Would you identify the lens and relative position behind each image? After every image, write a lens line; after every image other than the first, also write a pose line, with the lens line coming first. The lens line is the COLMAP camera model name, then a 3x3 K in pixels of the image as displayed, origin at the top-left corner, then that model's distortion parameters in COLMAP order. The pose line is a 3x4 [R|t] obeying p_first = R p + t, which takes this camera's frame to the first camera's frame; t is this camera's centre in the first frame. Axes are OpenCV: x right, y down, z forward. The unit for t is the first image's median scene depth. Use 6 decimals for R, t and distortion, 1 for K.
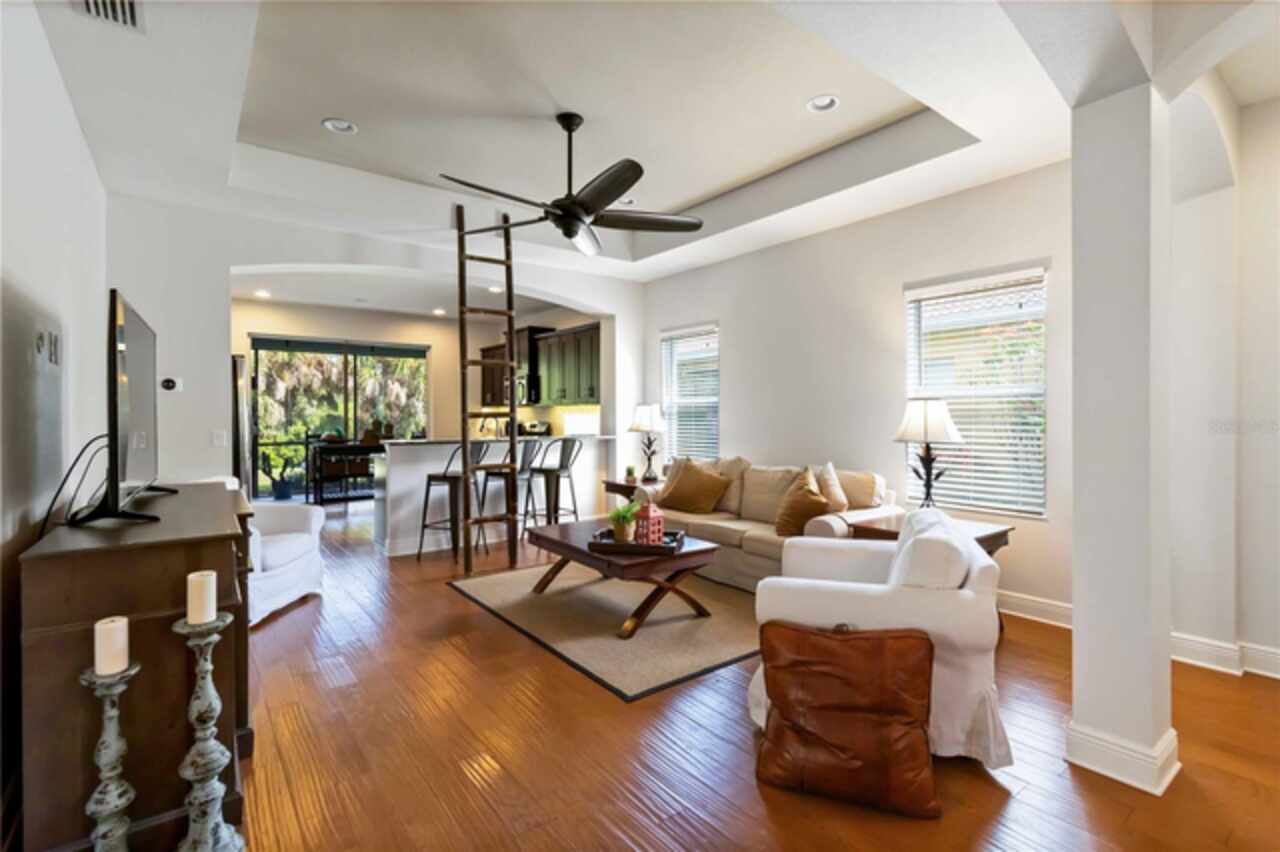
lens RADIAL K [[595.9, 0, 617.6], [0, 595.9, 418.2], [0, 0, 1]] dist [-0.004598, 0.000417]
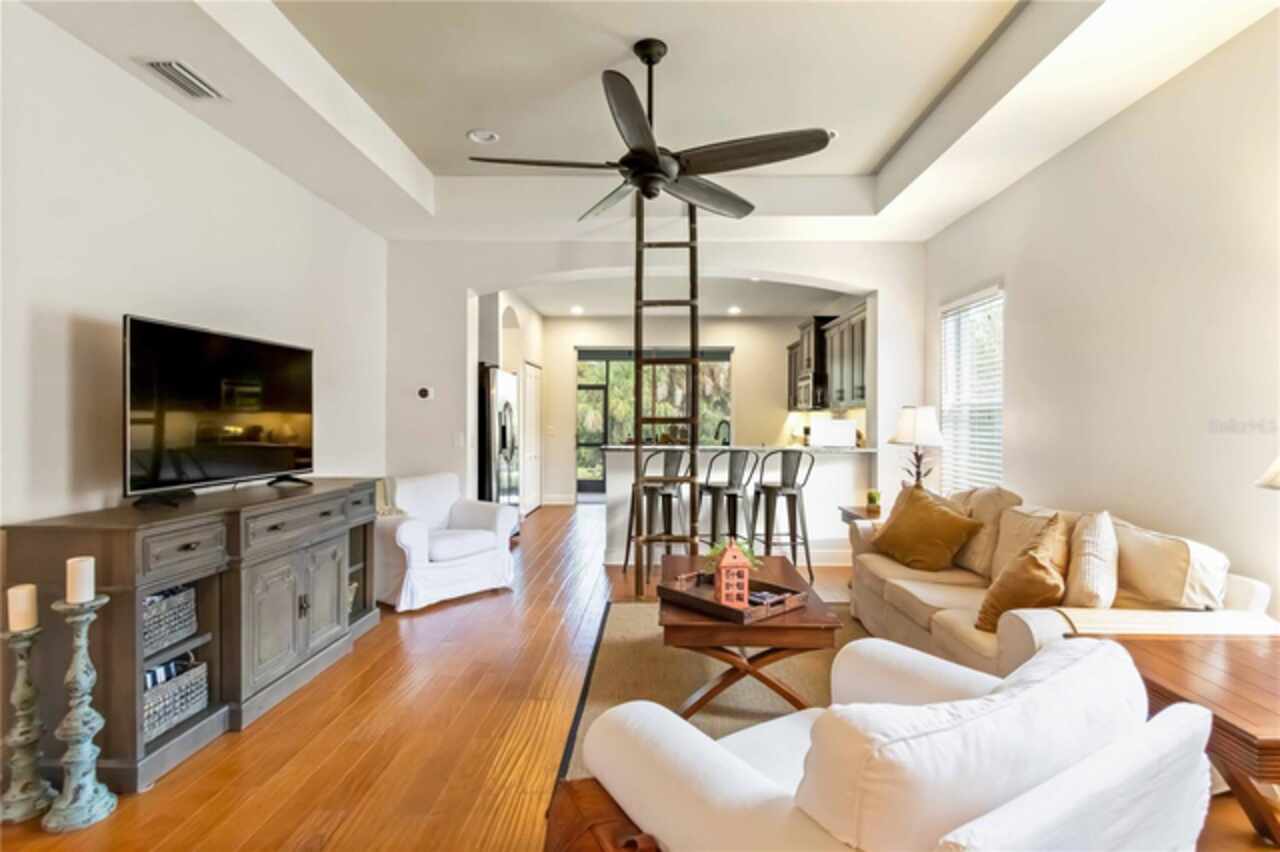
lens RADIAL K [[613.4, 0, 641.5], [0, 613.4, 428.2], [0, 0, 1]] dist [0.002763, -0.000998]
pose [[0.794641, 0.012667, -0.606947, 0.299812], [-0.007744, 0.999912, 0.010729, -0.003631], [0.607030, -0.003825, 0.794670, 0.250806]]
